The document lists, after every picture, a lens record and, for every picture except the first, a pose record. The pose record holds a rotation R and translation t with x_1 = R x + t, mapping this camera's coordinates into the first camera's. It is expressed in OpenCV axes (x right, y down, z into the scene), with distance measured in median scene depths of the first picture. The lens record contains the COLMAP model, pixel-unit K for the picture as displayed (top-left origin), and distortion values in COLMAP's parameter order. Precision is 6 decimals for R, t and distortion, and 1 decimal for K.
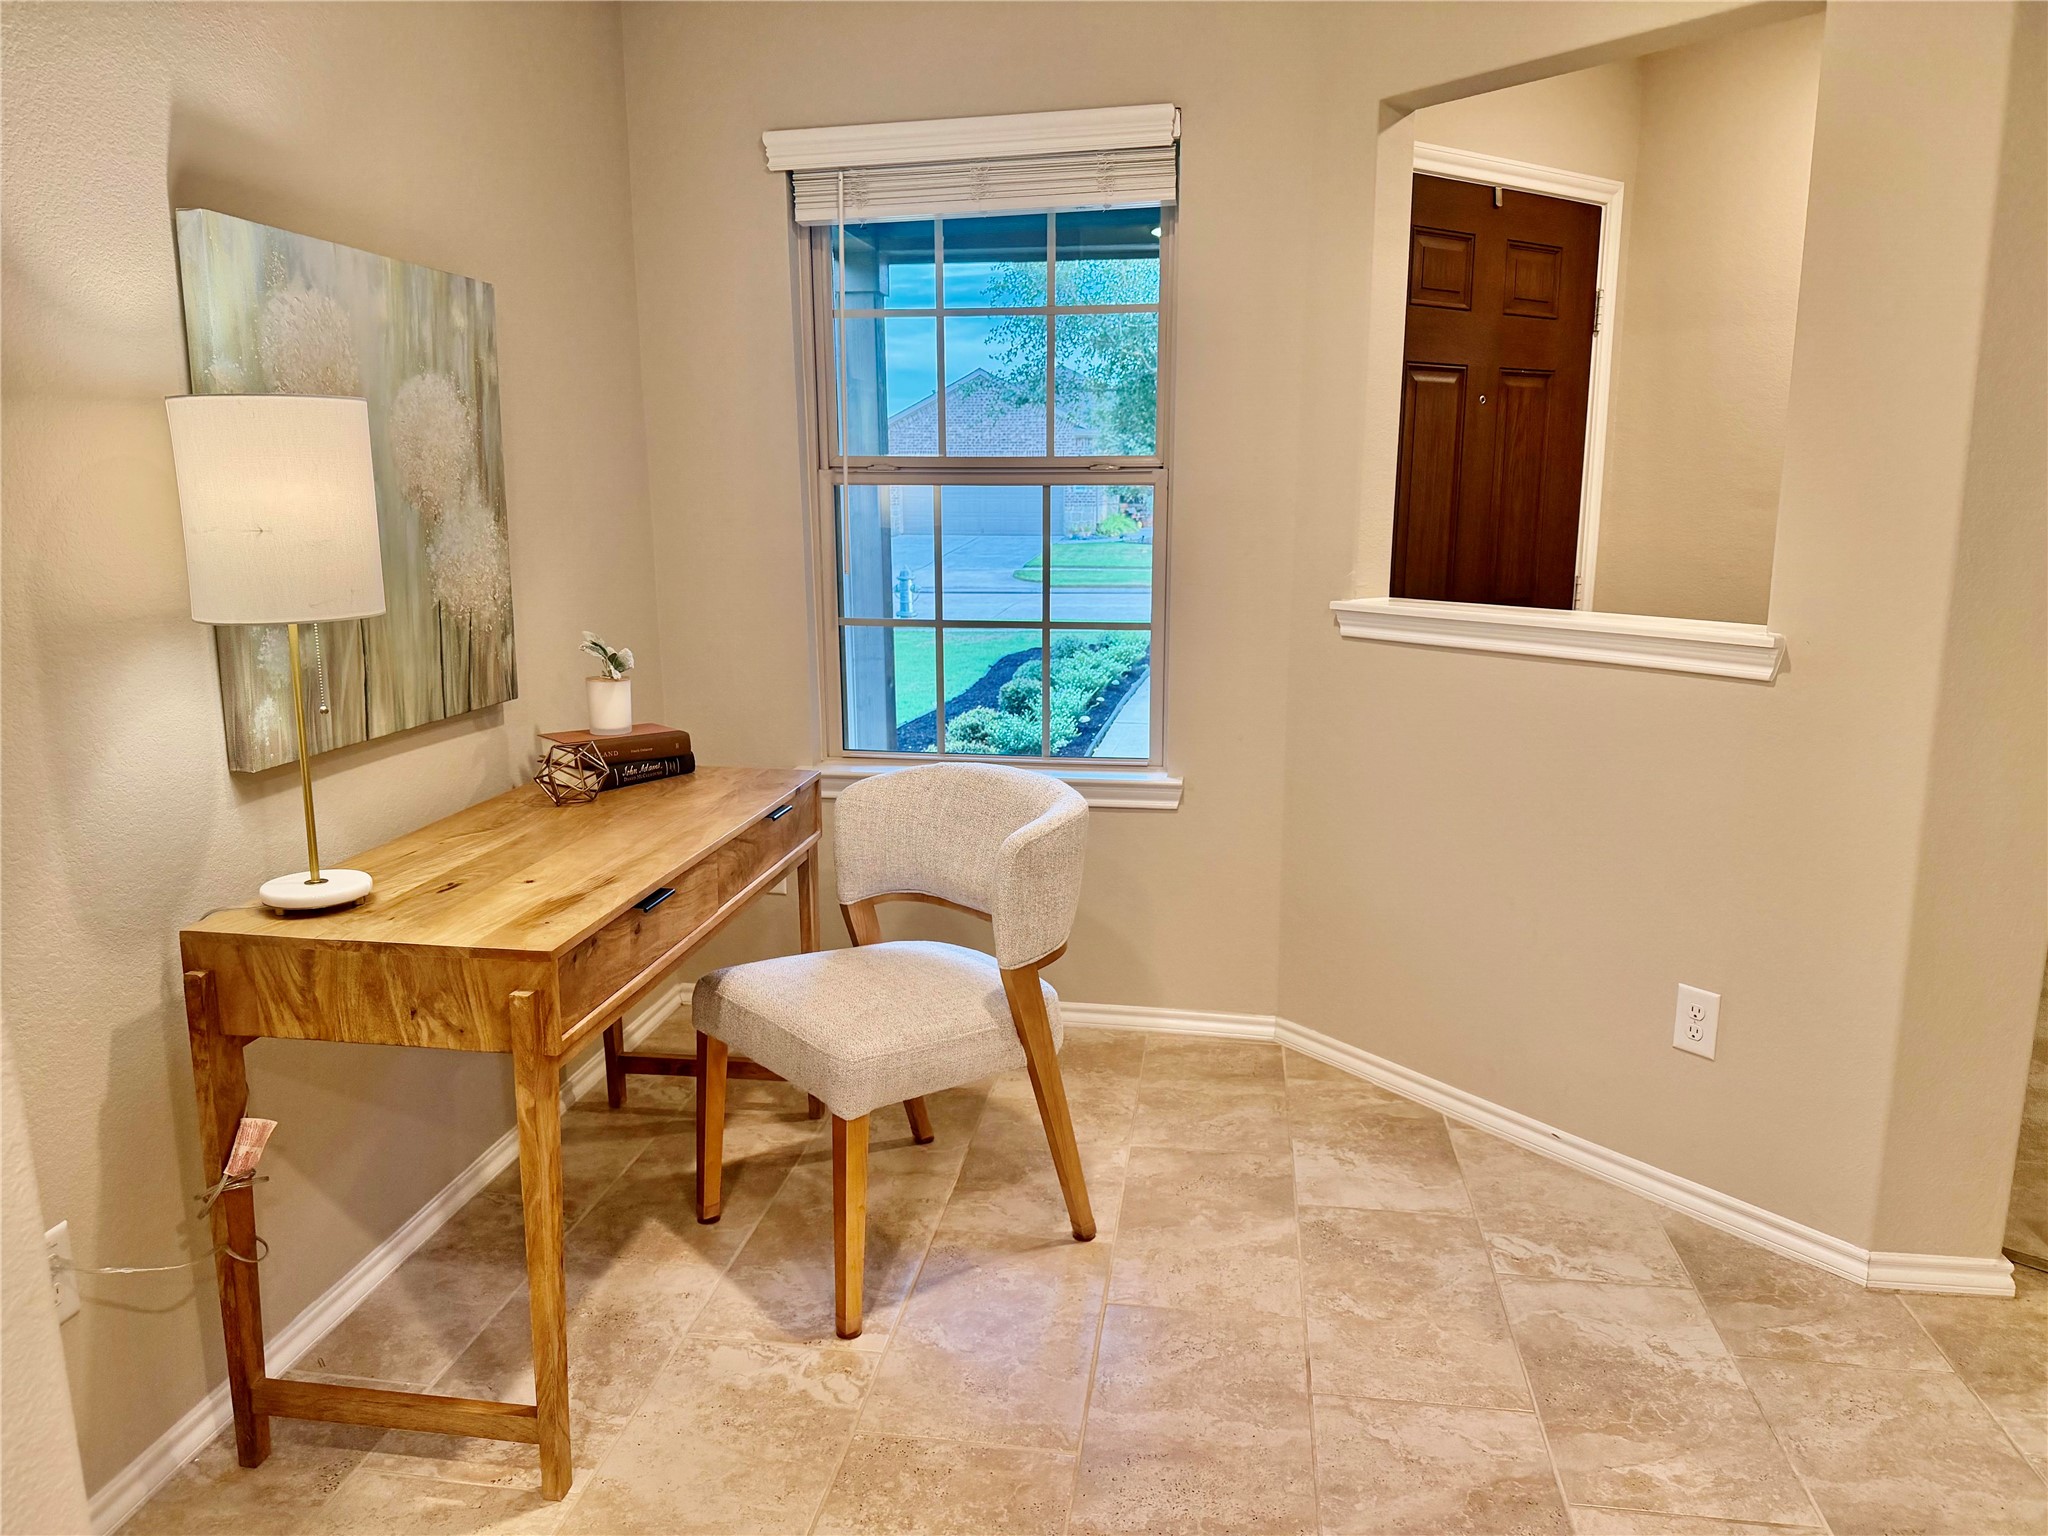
lens RADIAL K [[1461.2, 0, 1026.3], [0, 1461.2, 761.1], [0, 0, 1]] dist [0.048192, -0.066369]
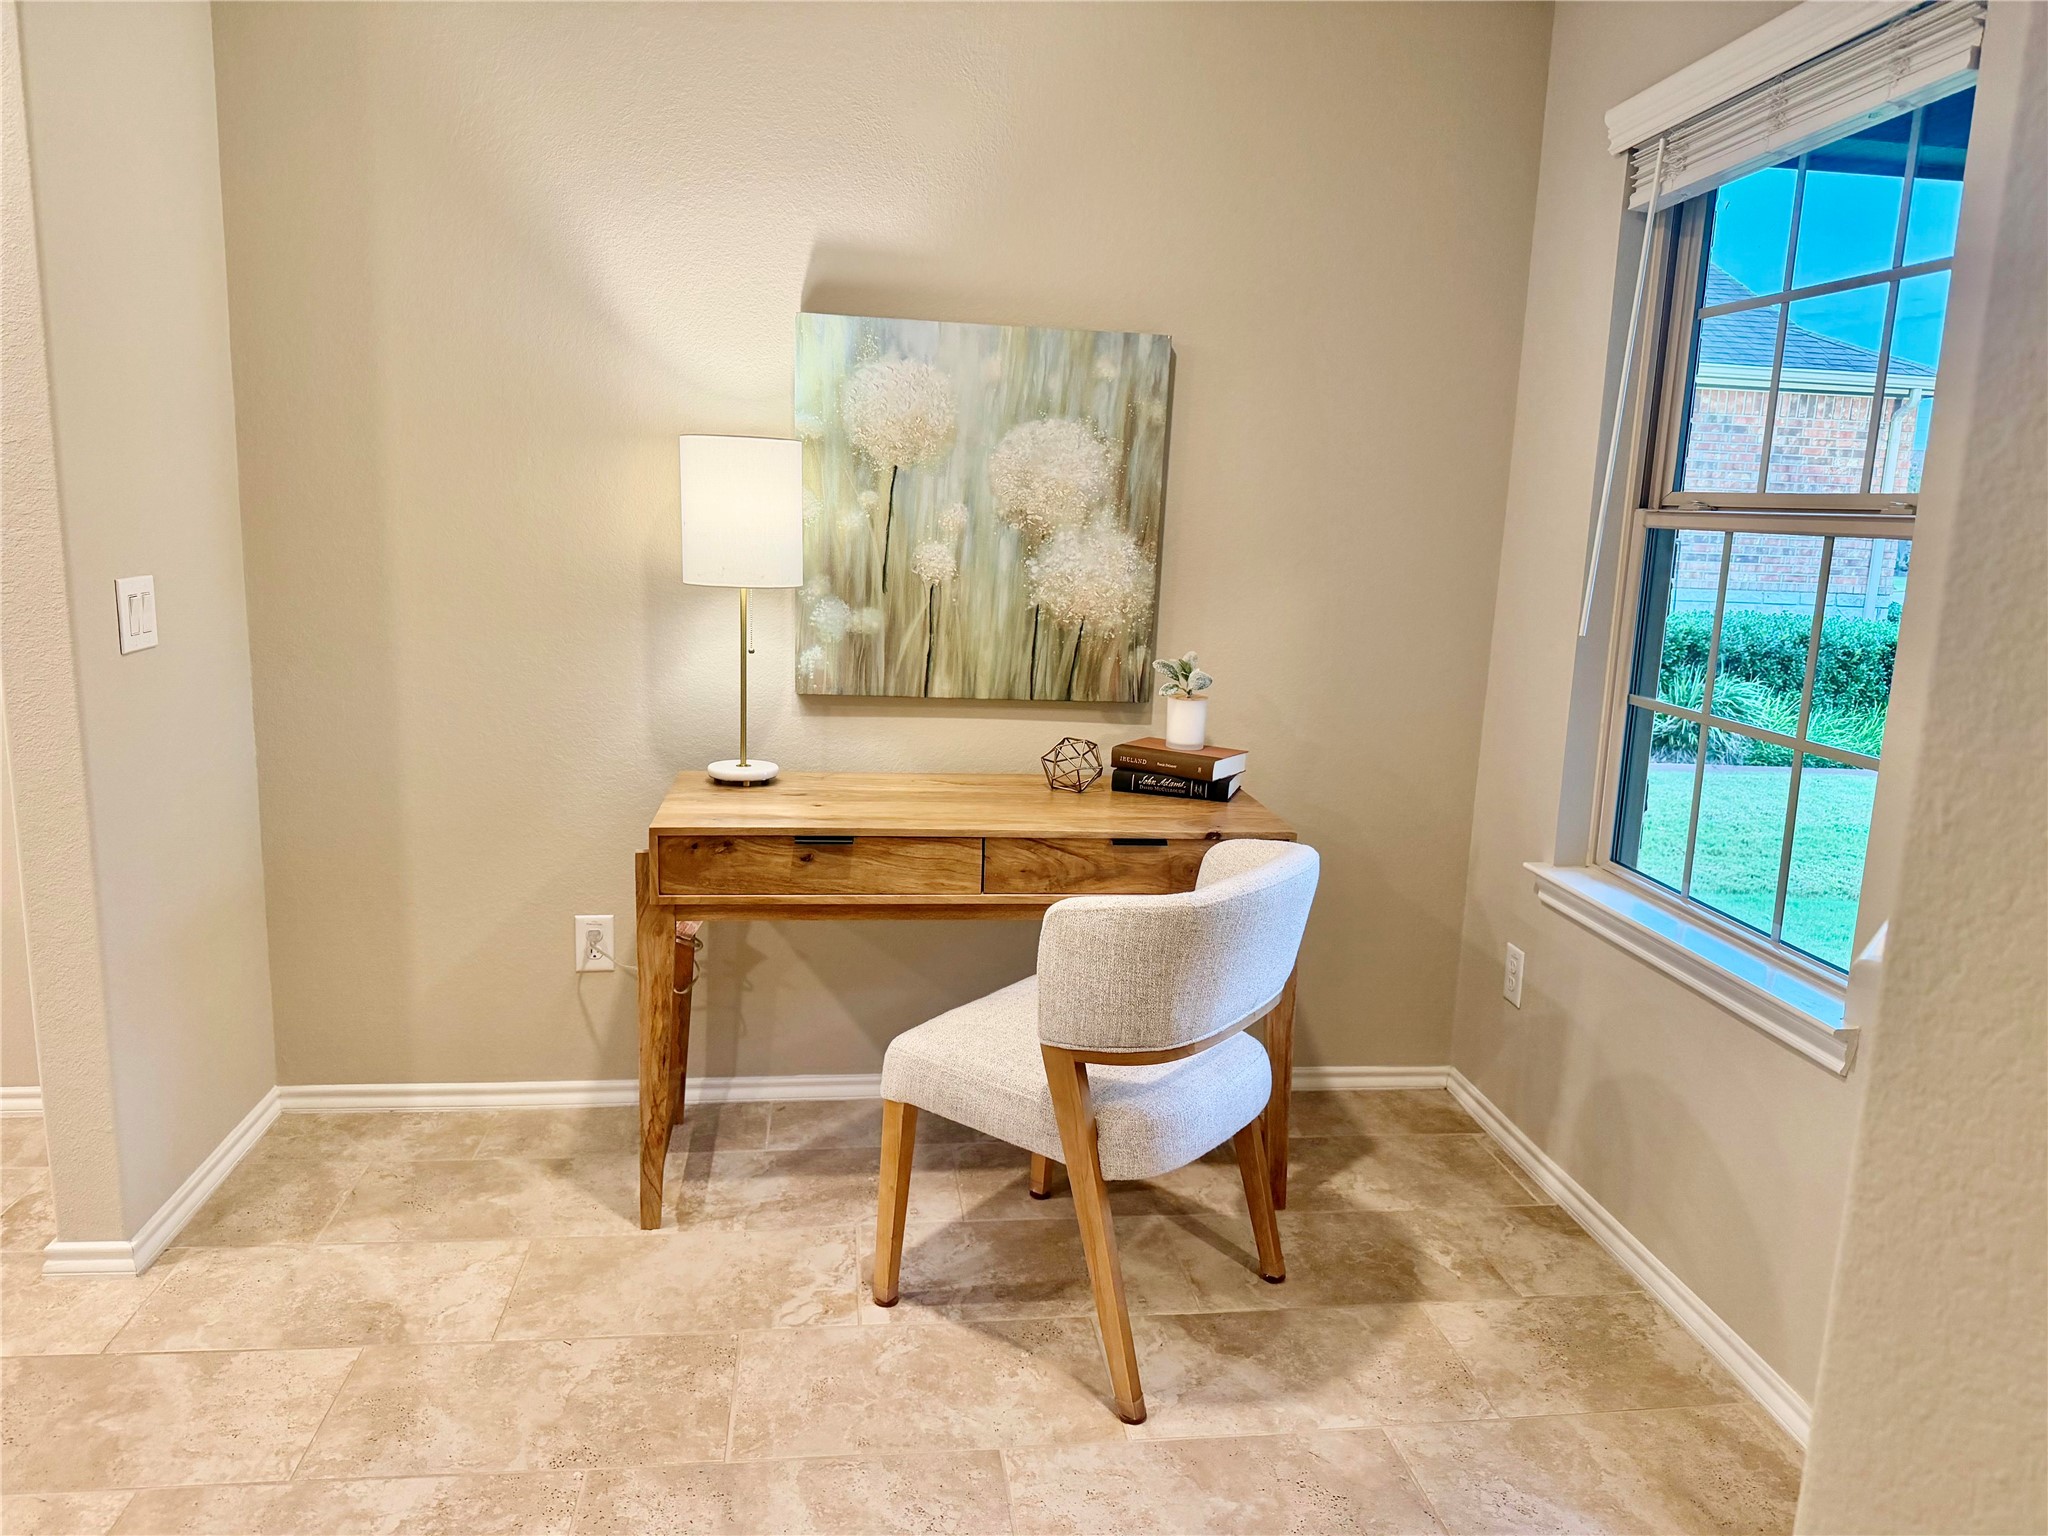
lens RADIAL K [[1412.0, 0, 1032.2], [0, 1412.0, 778.2], [0, 0, 1]] dist [0.057479, -0.003980]
pose [[0.283962, 0.188147, -0.940195, 0.738849], [-0.220384, 0.967114, 0.126972, -0.118223], [0.933165, 0.171148, 0.316088, 0.652925]]
